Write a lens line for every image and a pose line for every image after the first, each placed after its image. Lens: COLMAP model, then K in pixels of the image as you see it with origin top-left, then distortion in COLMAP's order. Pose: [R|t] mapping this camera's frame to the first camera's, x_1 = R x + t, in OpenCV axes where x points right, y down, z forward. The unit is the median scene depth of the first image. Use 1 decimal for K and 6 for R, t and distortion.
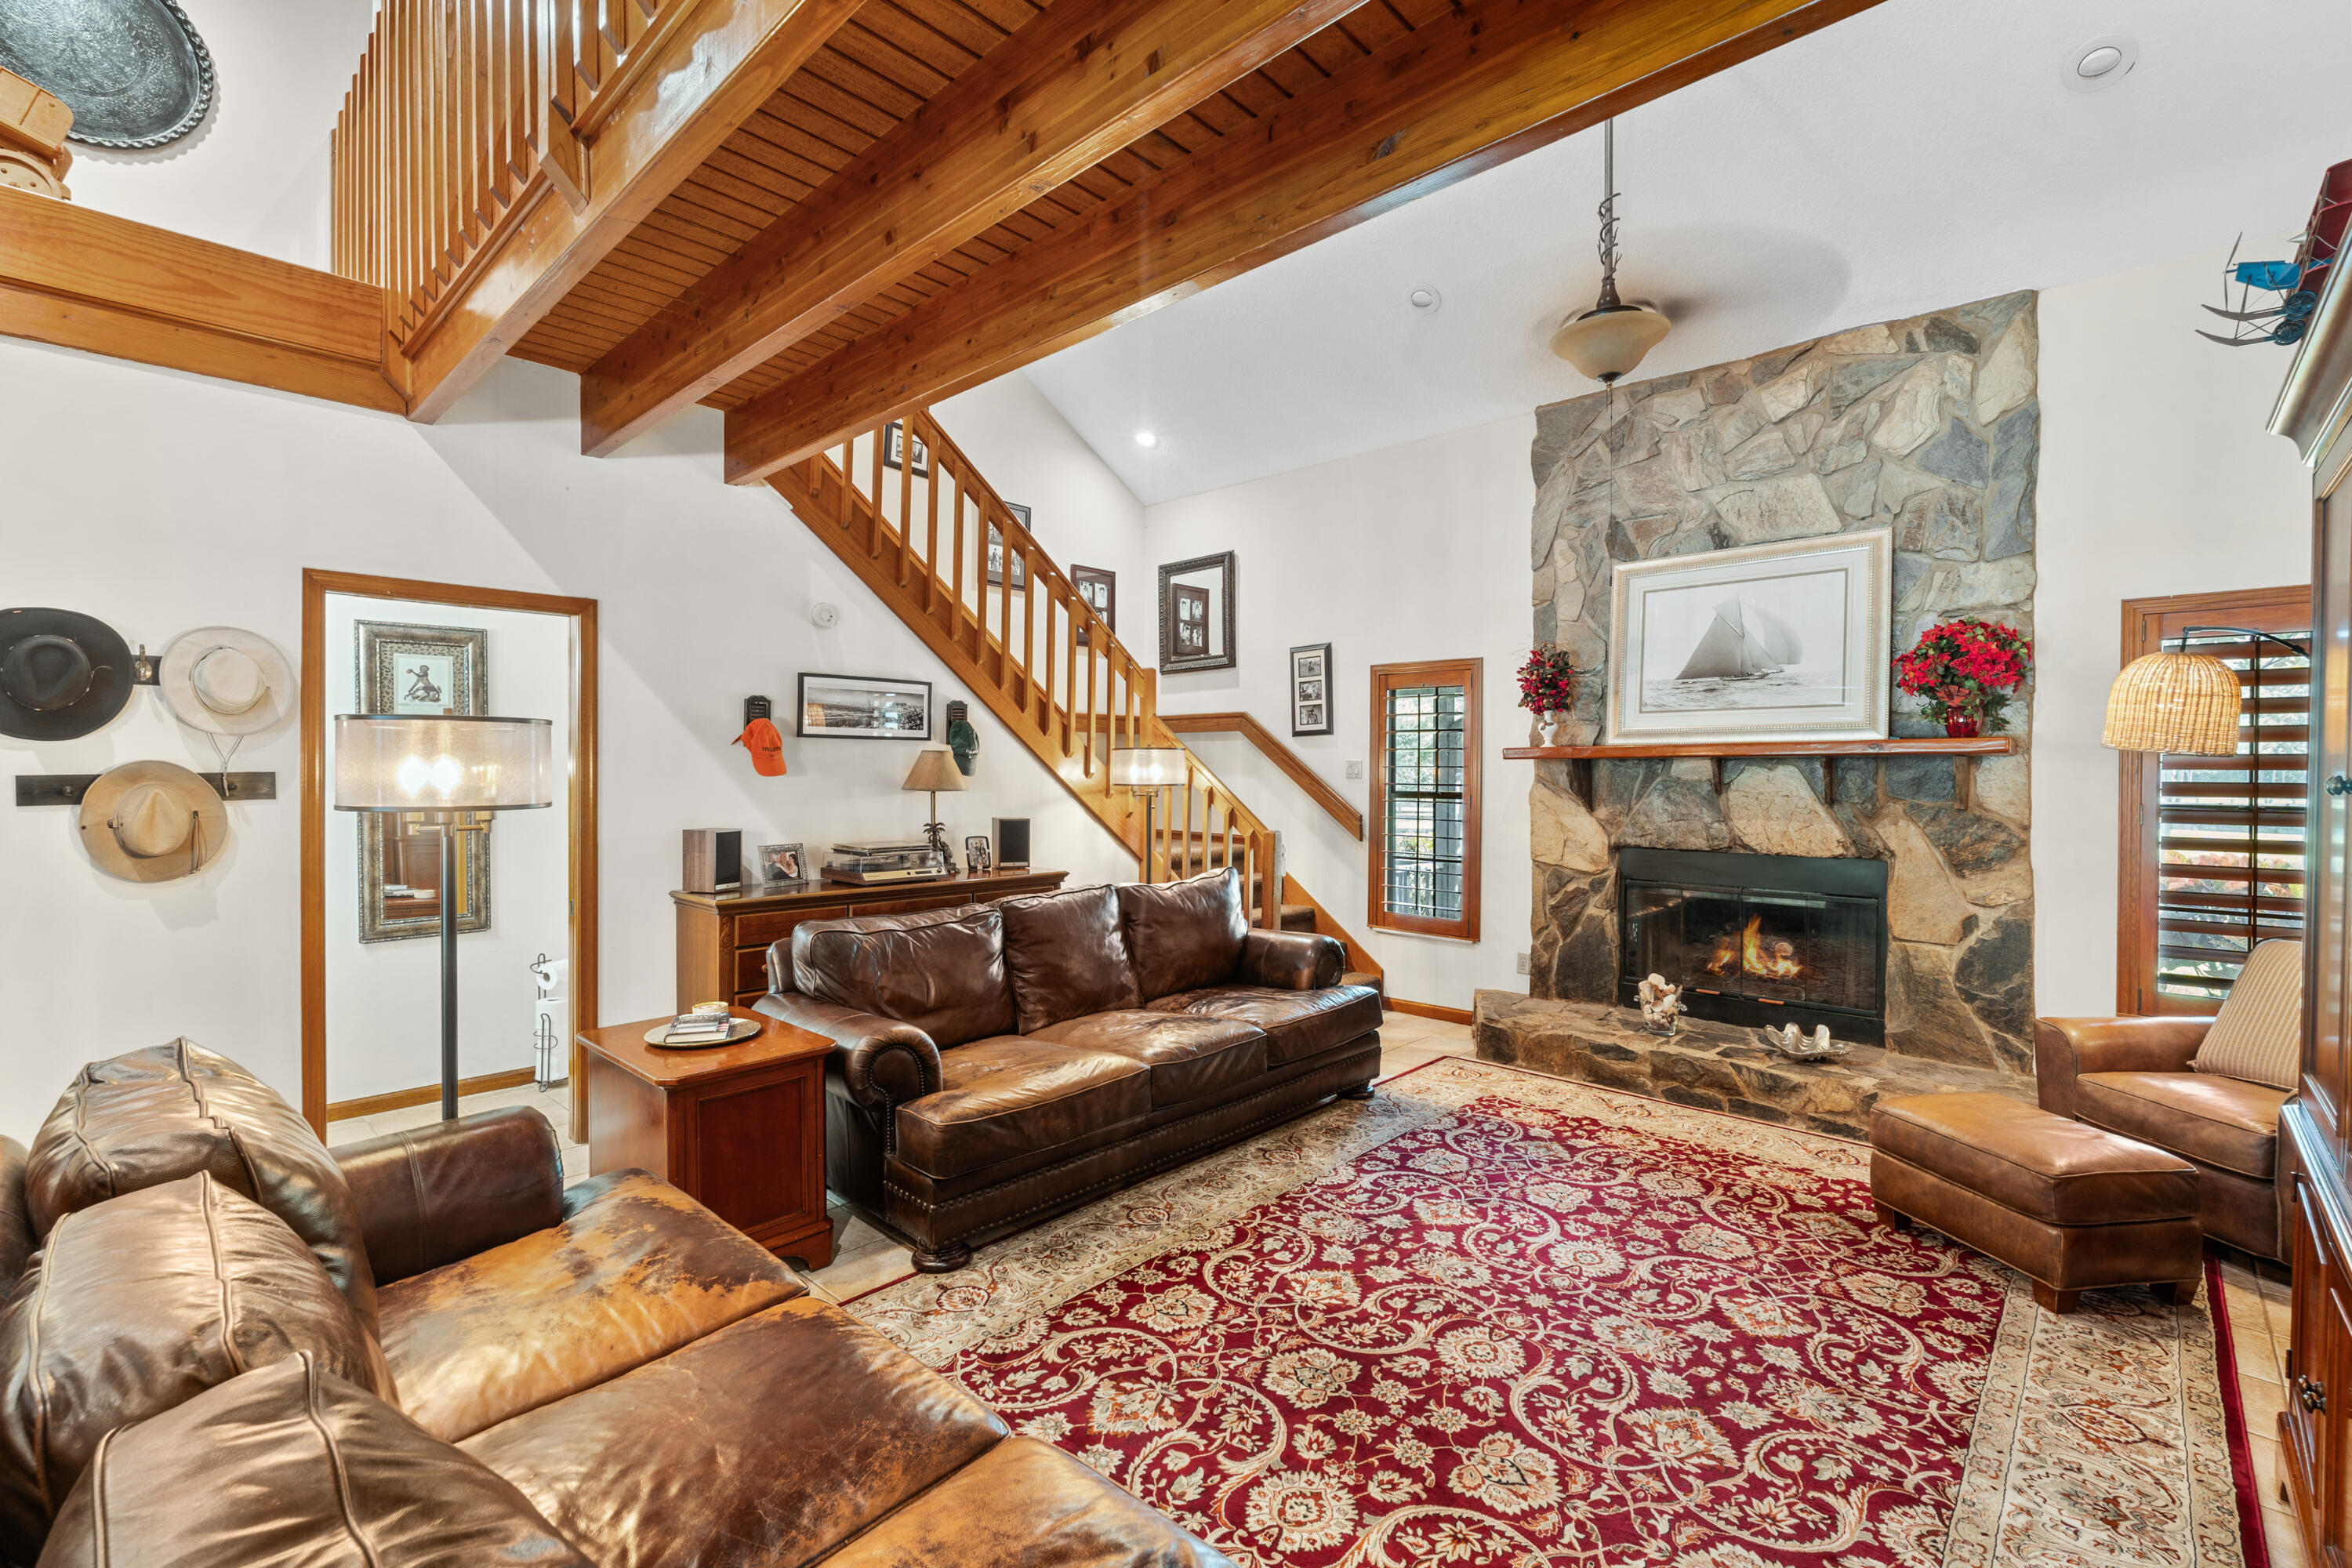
lens RADIAL K [[1035.8, 0, 1178.8], [0, 1035.8, 776.3], [0, 0, 1]] dist [-0.007328, 0.001449]
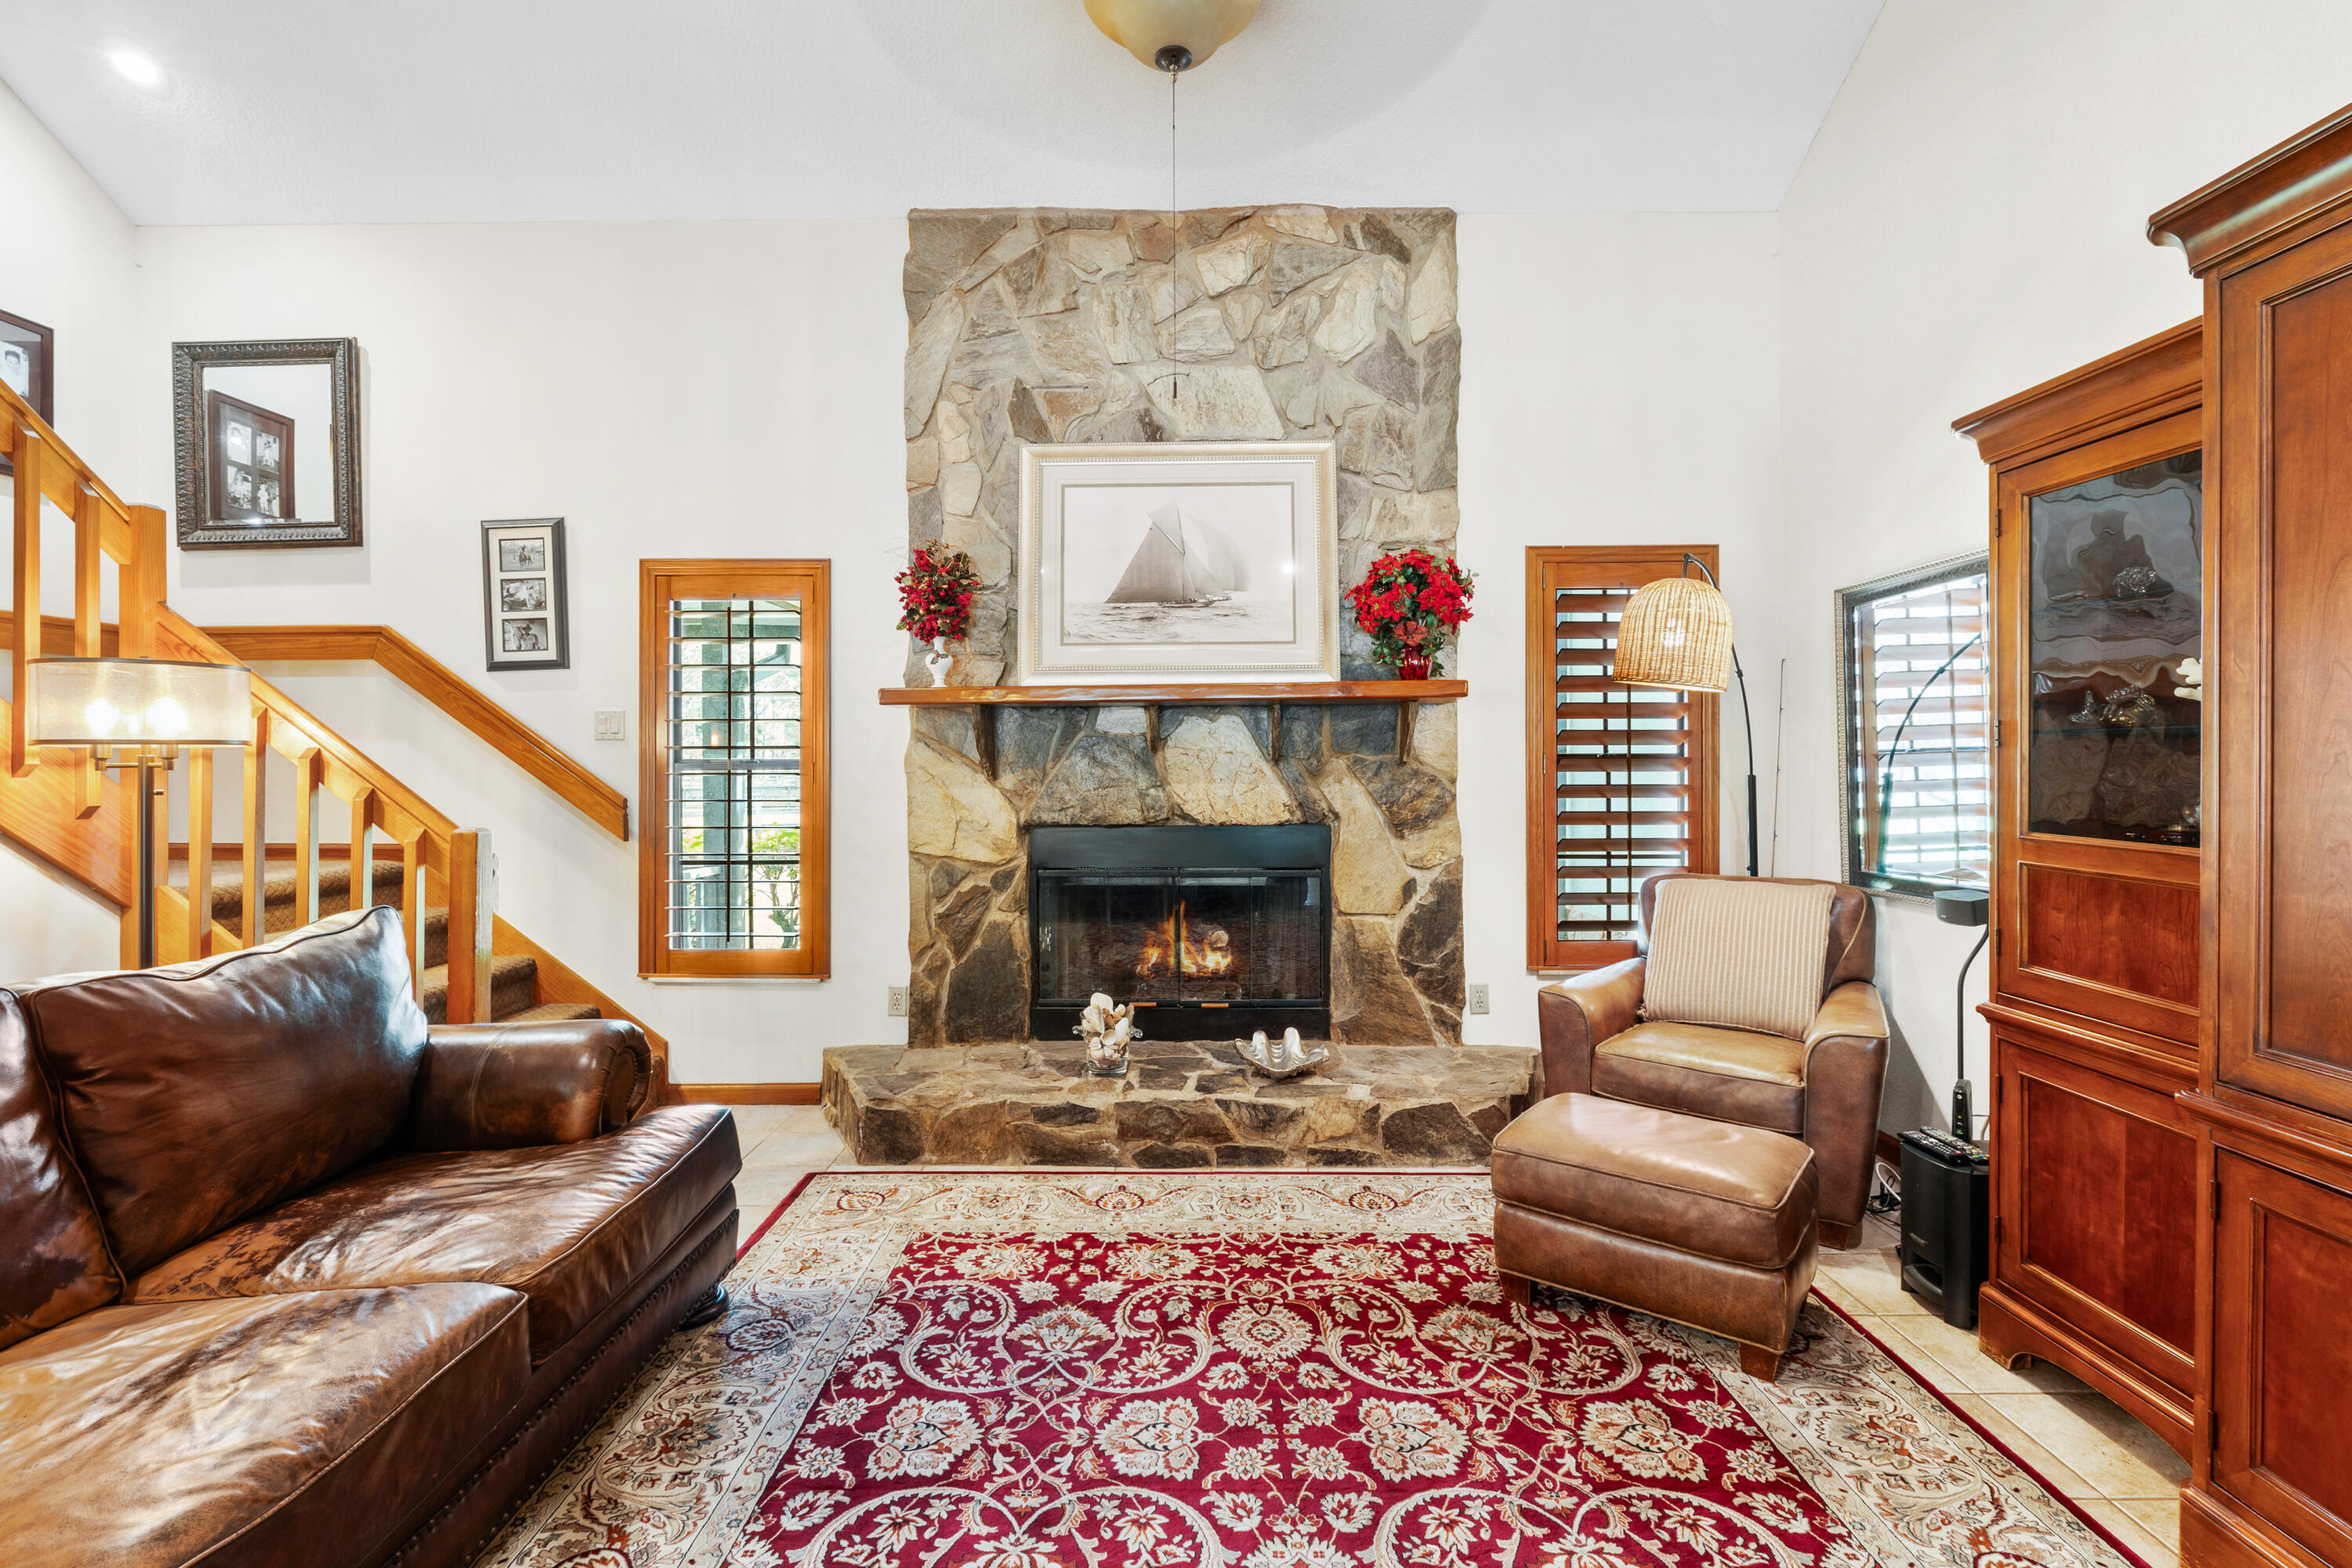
lens RADIAL K [[1035.8, 0, 1180.7], [0, 1035.8, 770.4], [0, 0, 1]] dist [-0.007328, 0.001449]
pose [[0.734033, -0.012409, 0.679000, -0.001657], [0.011990, 0.999914, 0.005312, 0.031070], [-0.679008, 0.004243, 0.734119, 0.466002]]
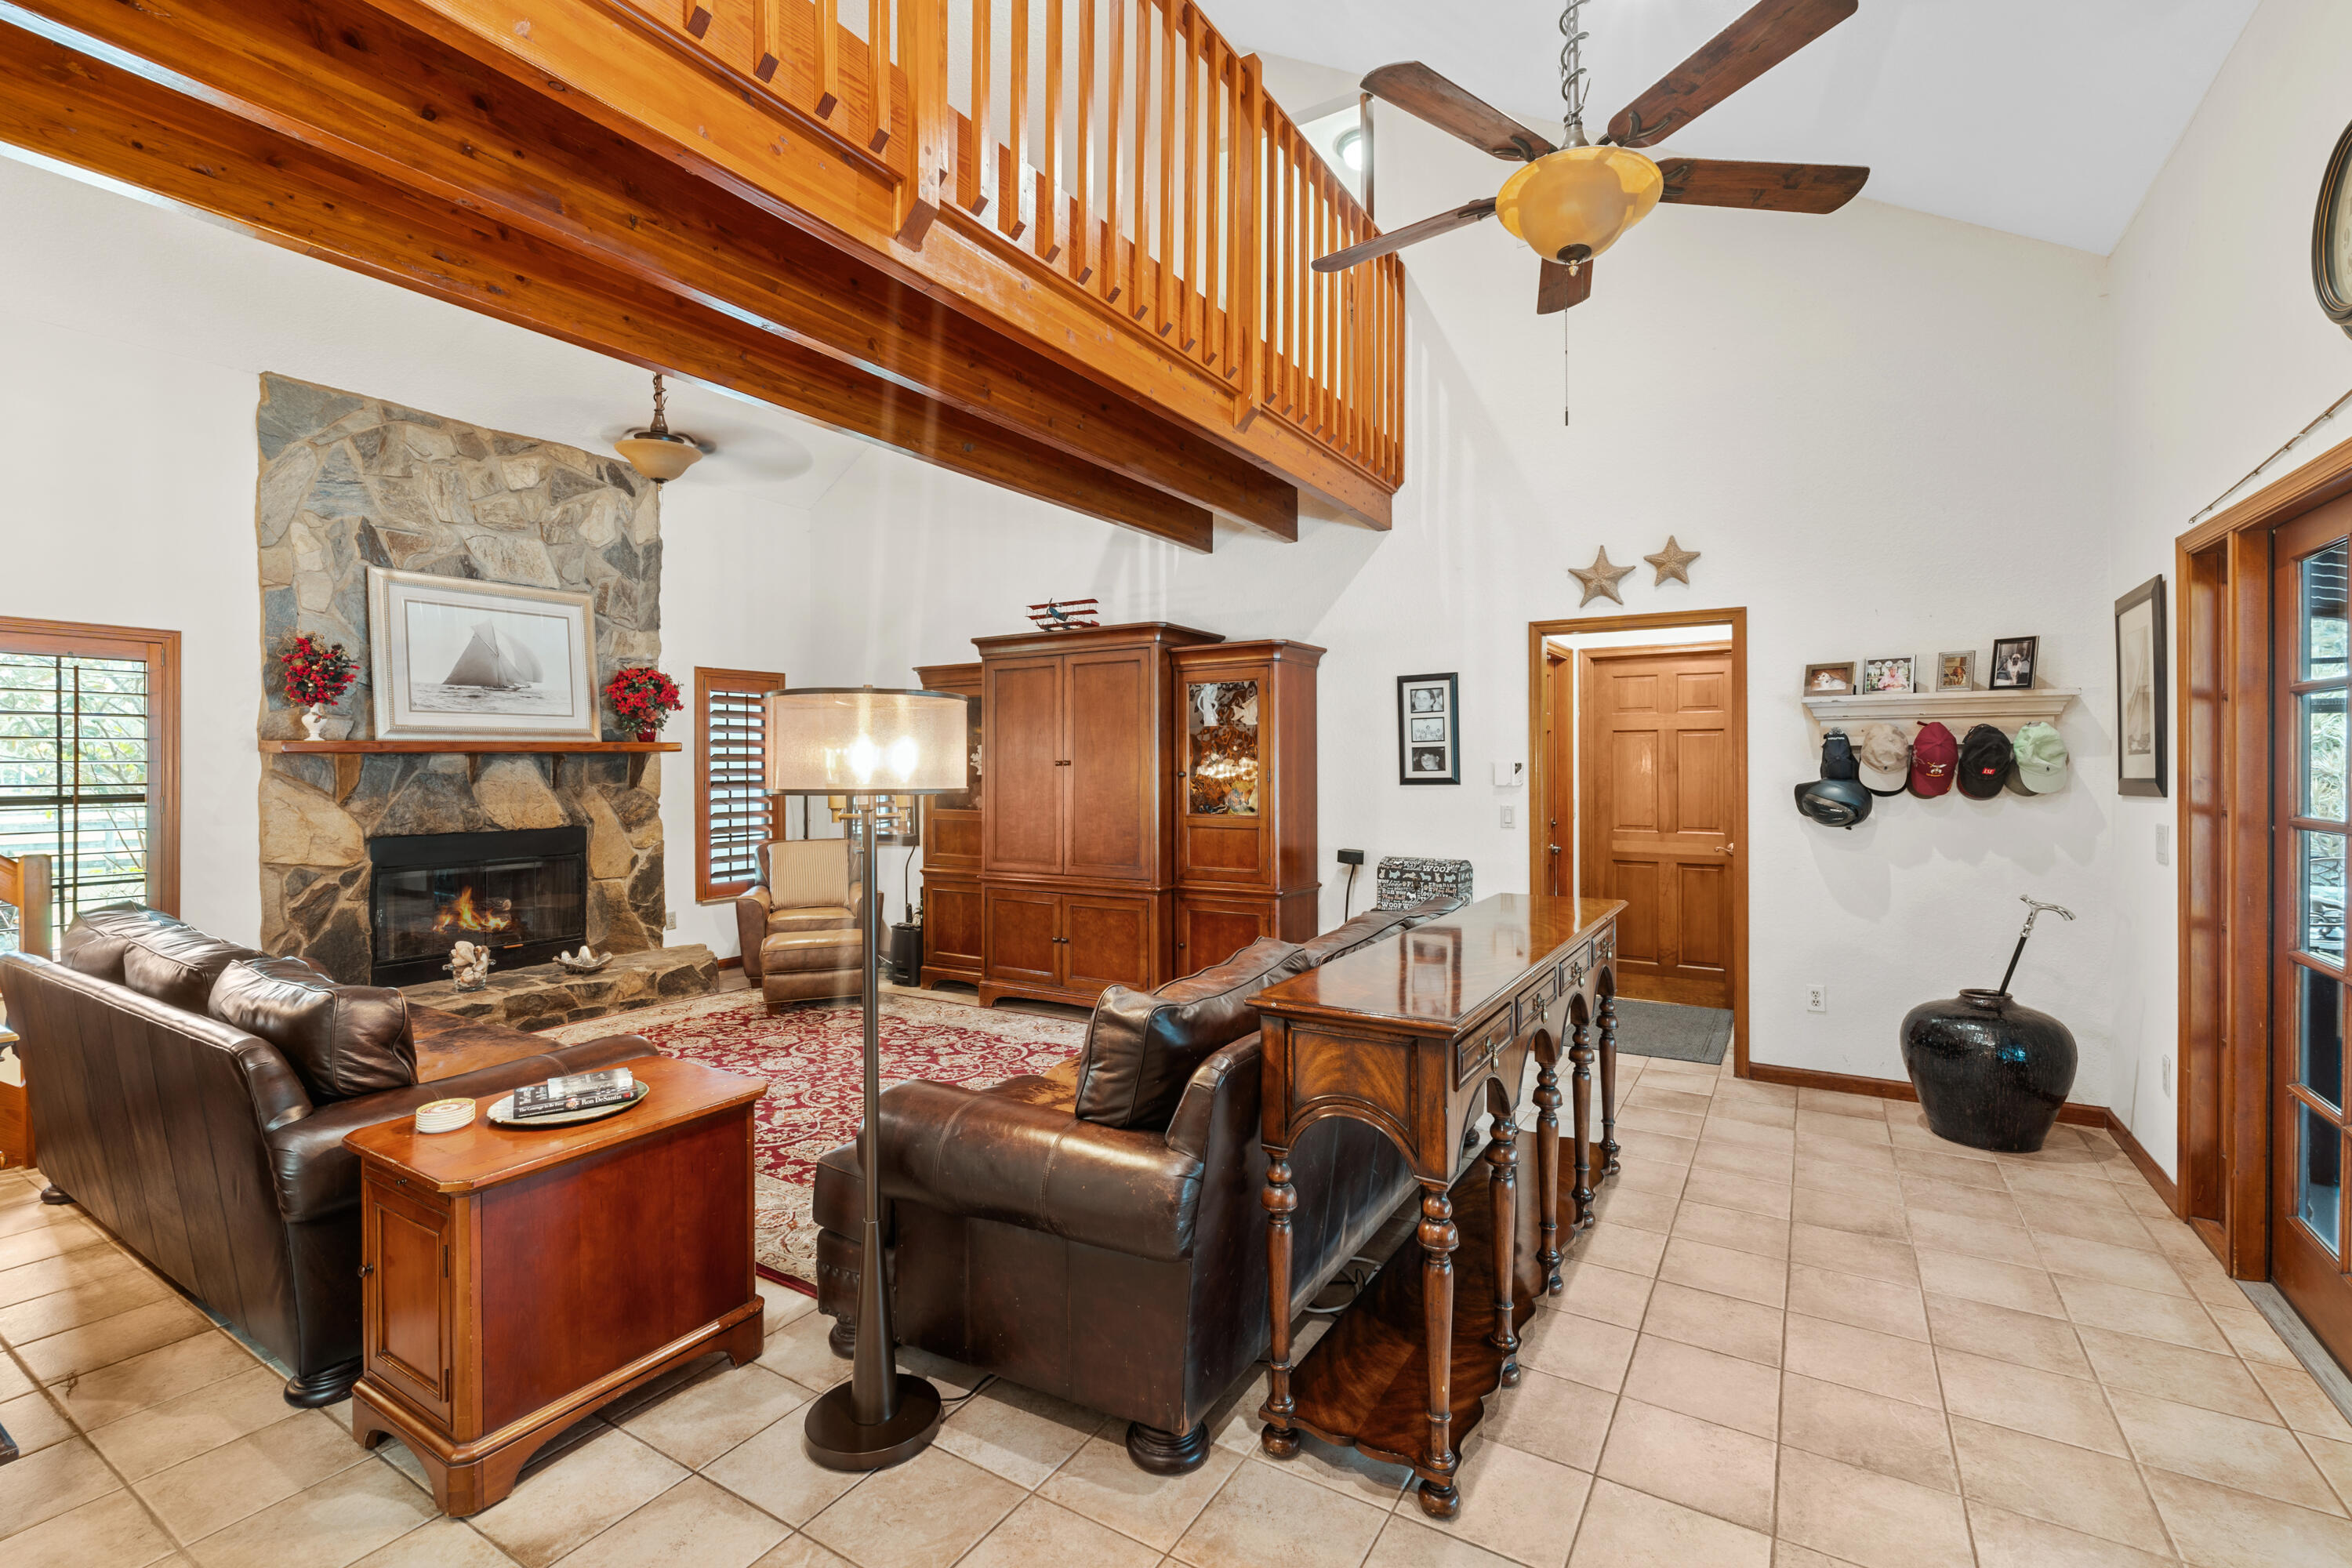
lens RADIAL K [[1035.8, 0, 1170.5], [0, 1035.8, 760.2], [0, 0, 1]] dist [-0.007328, 0.001449]
pose [[-0.194139, 0.002380, 0.980971, -0.924196], [0.015527, 0.999879, 0.000647, 0.002285], [-0.980851, 0.015357, -0.194153, 0.508590]]
